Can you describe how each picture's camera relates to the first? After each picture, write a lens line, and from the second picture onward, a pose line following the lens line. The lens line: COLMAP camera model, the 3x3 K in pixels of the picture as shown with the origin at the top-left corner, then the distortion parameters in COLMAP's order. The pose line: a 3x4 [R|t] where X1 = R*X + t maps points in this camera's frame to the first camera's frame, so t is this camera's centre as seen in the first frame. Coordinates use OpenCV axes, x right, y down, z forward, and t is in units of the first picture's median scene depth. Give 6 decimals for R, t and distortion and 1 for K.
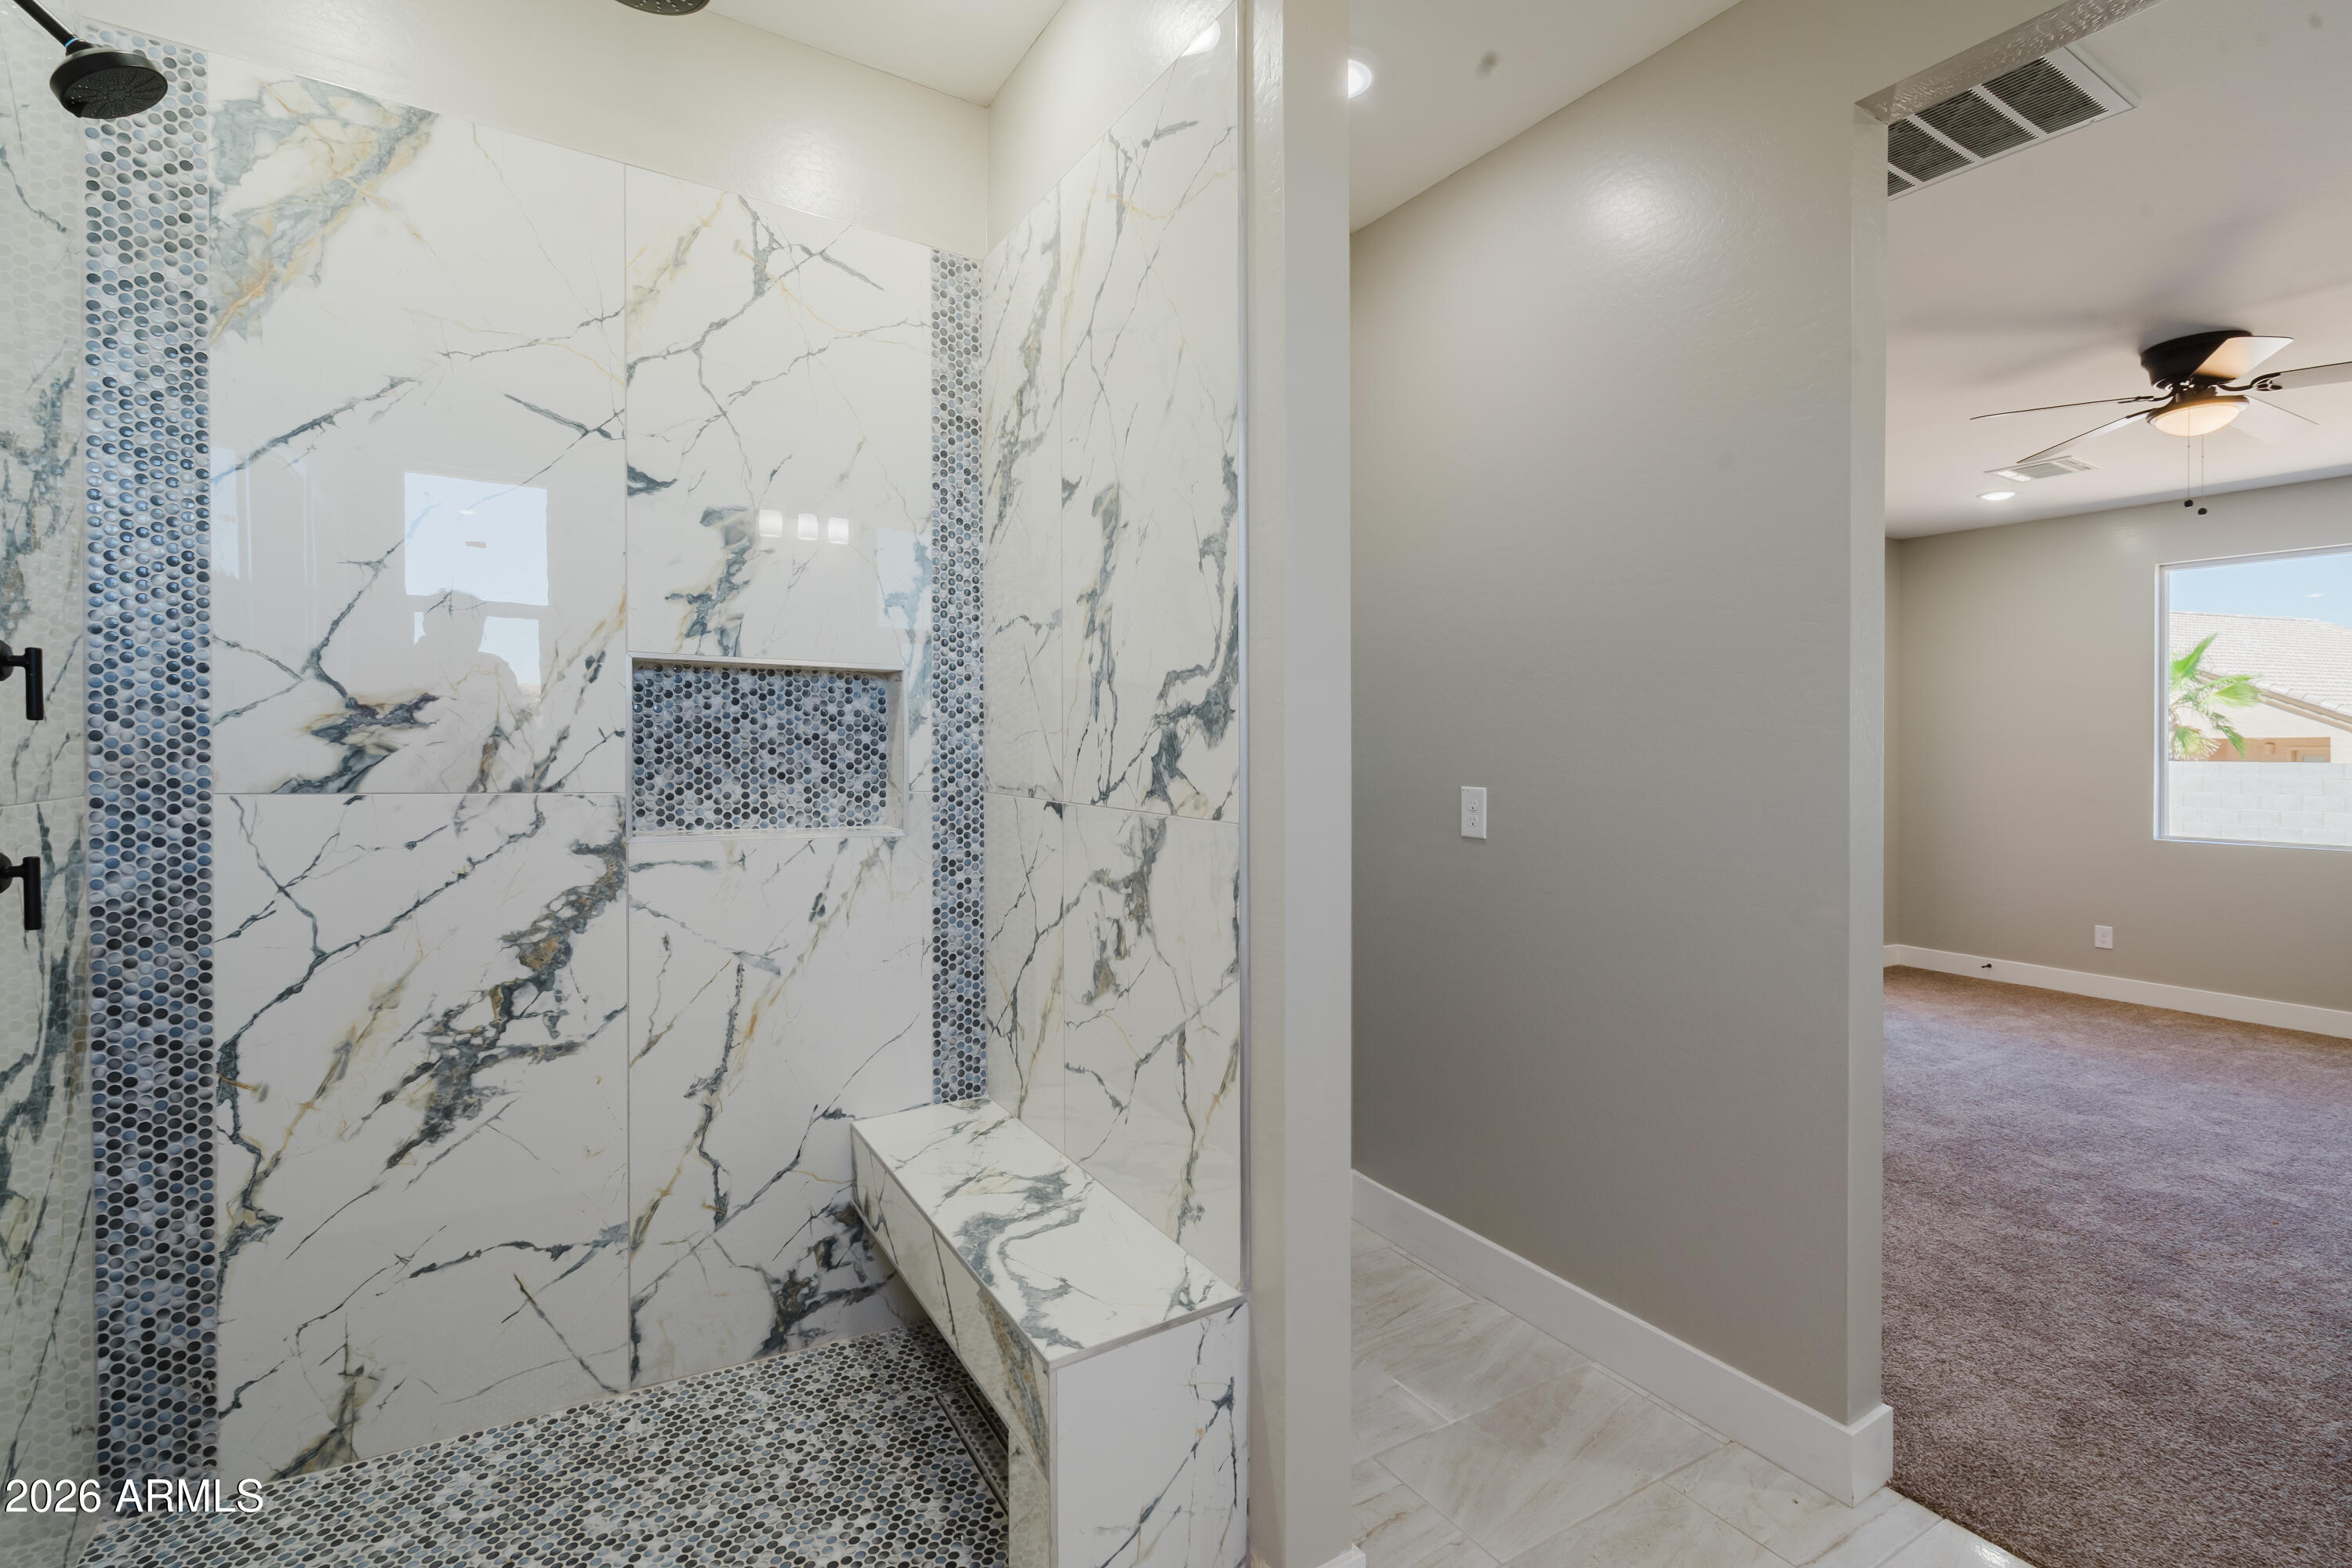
lens RADIAL K [[1083.3, 0, 1179.5], [0, 1083.3, 747.0], [0, 0, 1]] dist [-0.003430, 0.000716]
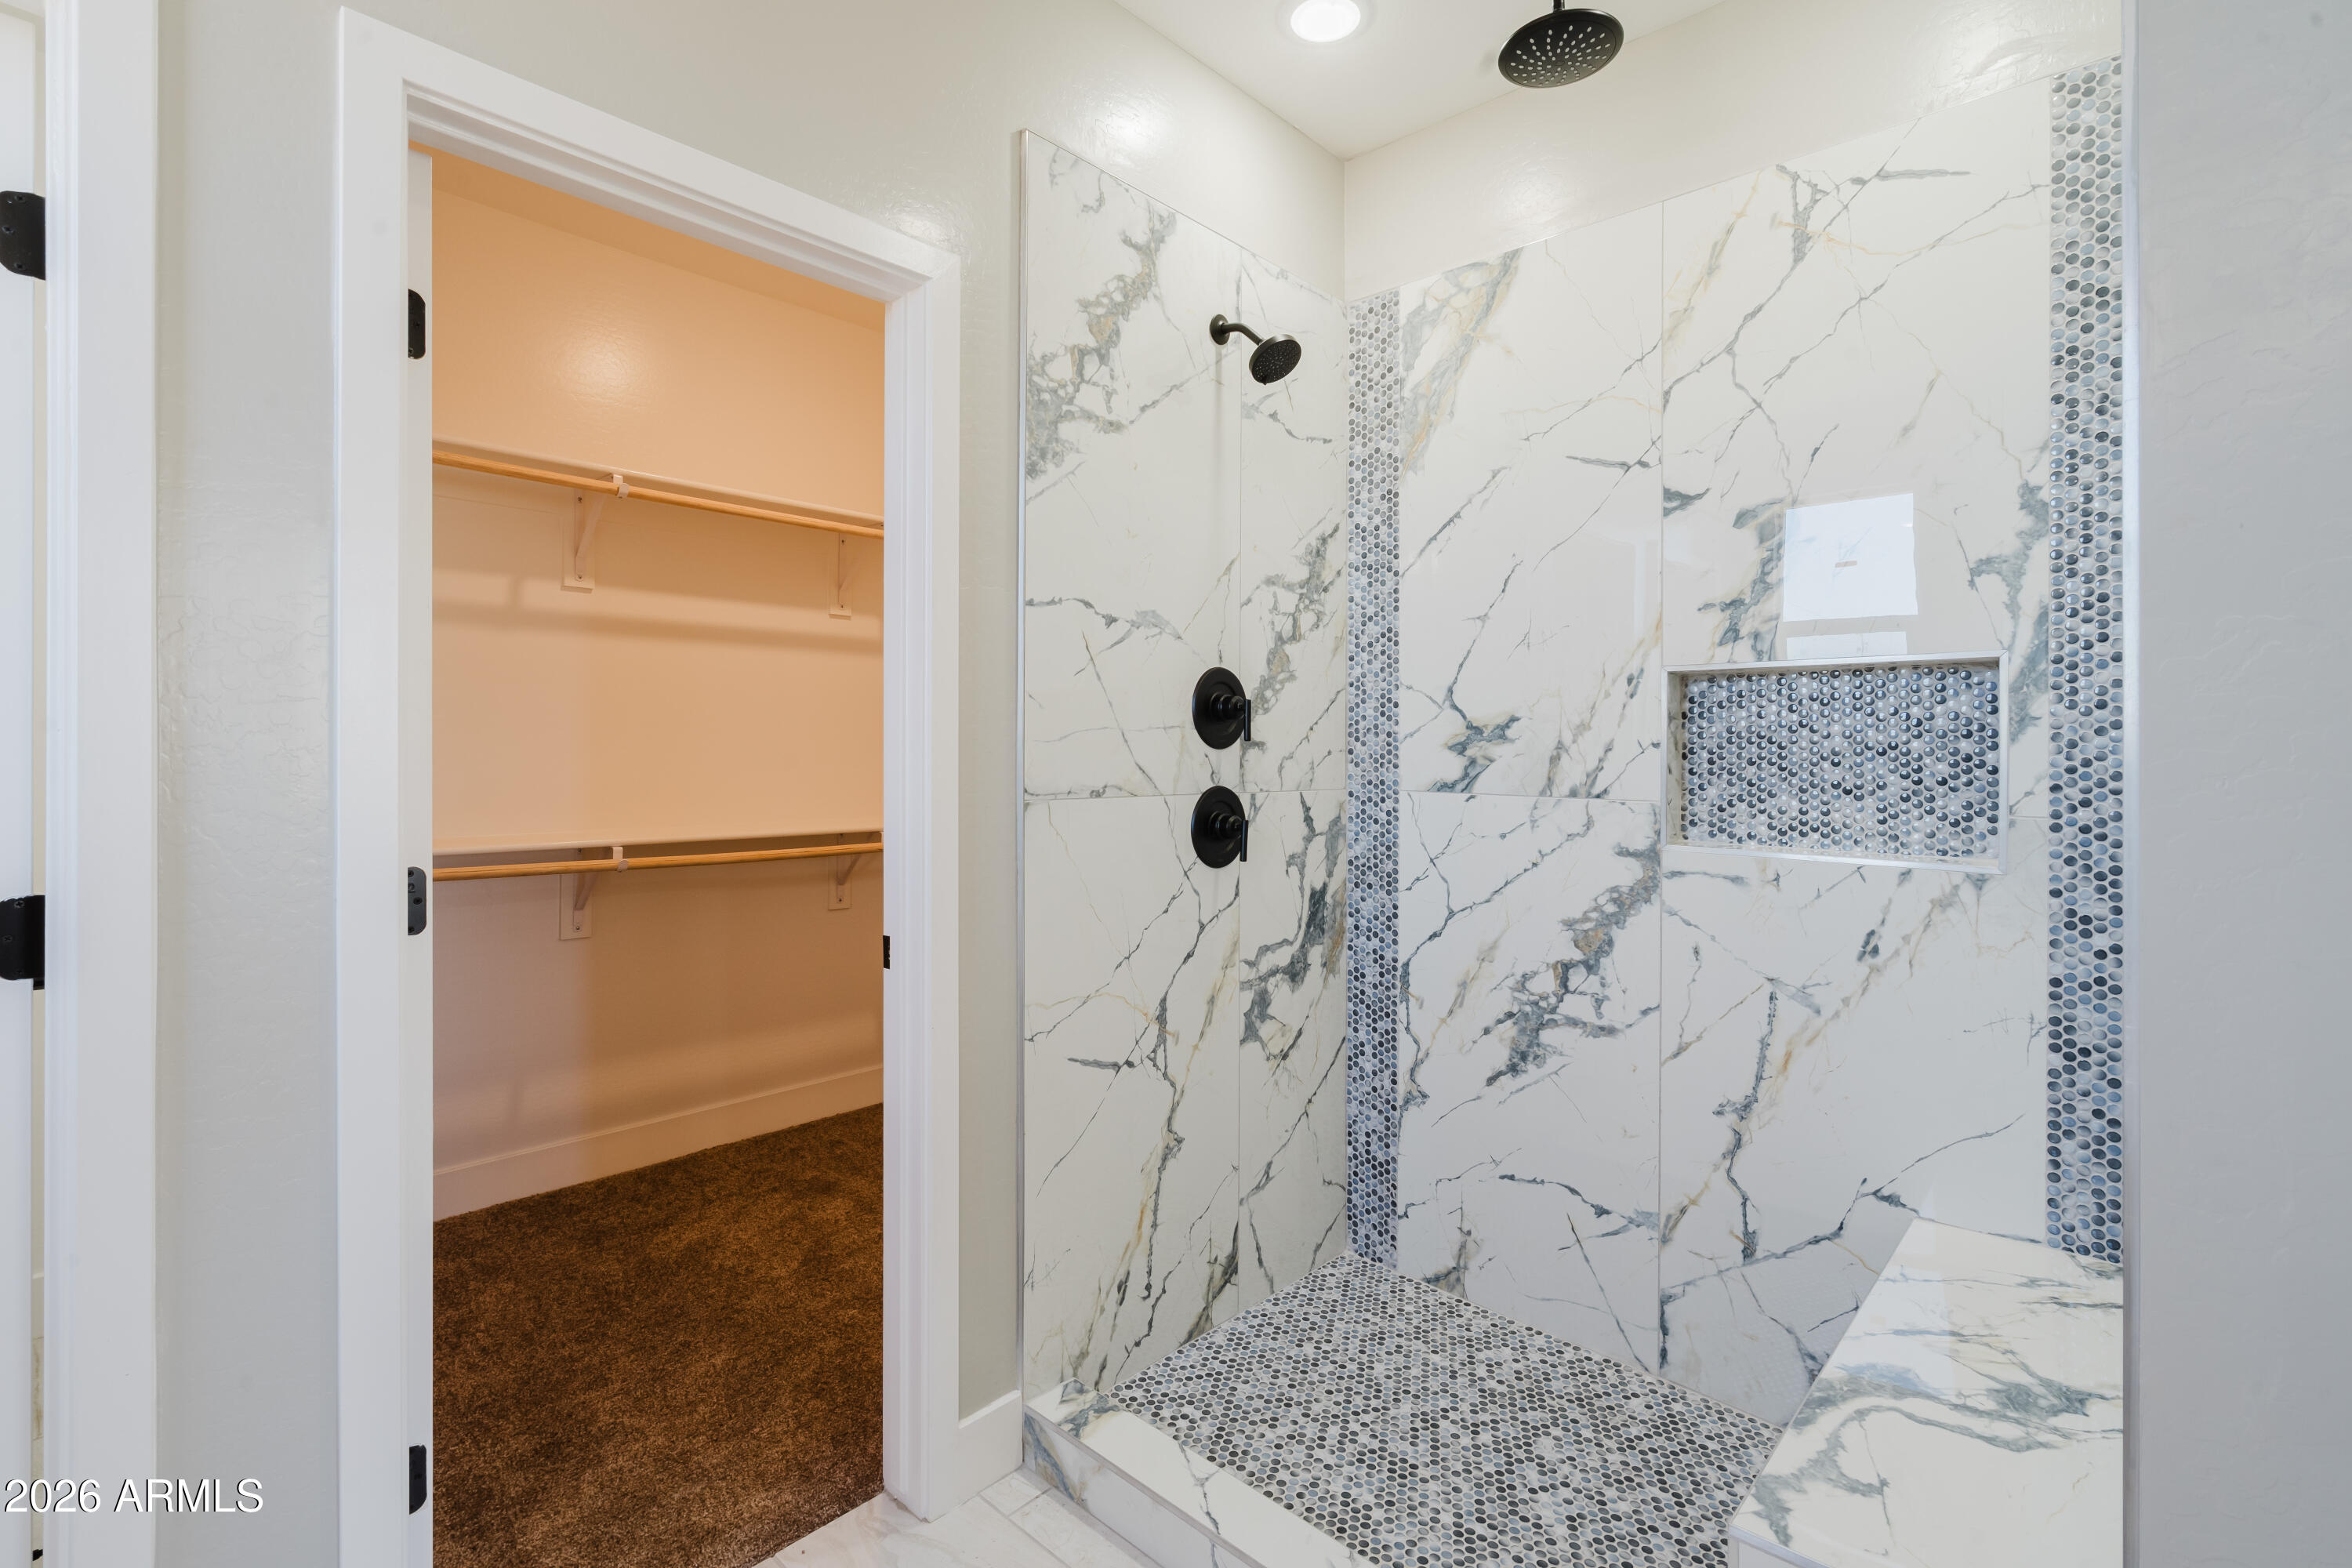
lens RADIAL K [[1072.3, 0, 1178.9], [0, 1072.3, 768.1], [0, 0, 1]] dist [-0.004218, 0.000859]
pose [[0.261914, -0.000007, -0.965091, 0.360131], [-0.007218, 0.999972, -0.001966, 0.015026], [0.965064, 0.007480, 0.261907, 0.277123]]
